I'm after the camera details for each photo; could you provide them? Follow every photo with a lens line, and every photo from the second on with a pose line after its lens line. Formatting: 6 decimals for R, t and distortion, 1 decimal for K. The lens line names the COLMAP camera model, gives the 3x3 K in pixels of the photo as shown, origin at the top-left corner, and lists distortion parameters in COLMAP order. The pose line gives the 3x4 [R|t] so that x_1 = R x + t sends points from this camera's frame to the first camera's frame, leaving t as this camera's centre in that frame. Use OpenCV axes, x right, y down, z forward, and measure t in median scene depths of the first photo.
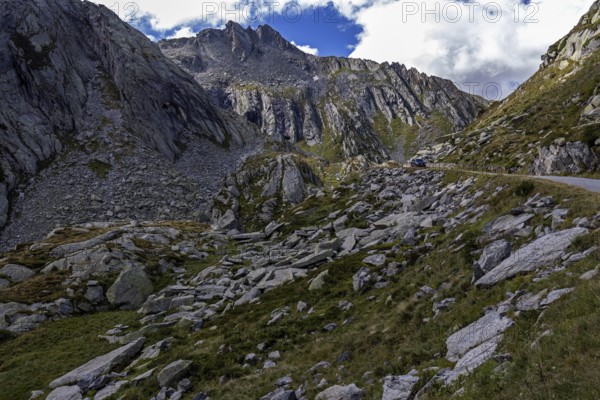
lens RADIAL K [[417.1, 0, 302.4], [0, 417.1, 199.4], [0, 0, 1]] dist [0.005694, 0.002362]
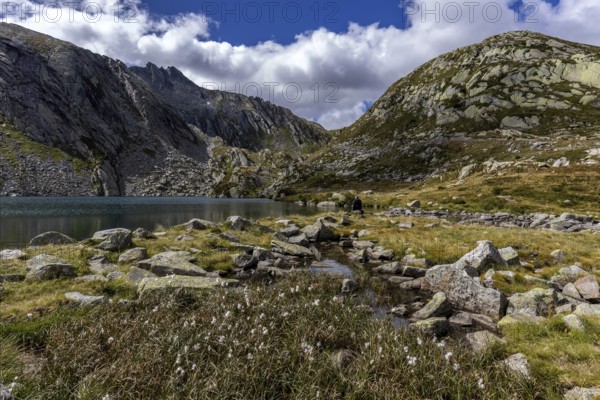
lens RADIAL K [[417.1, 0, 302.4], [0, 417.1, 199.4], [0, 0, 1]] dist [0.005694, 0.002362]
pose [[0.880896, -0.057921, 0.469752, -0.443668], [0.070680, 0.997453, -0.009554, 0.117653], [-0.468003, 0.041619, 0.882747, -0.571740]]
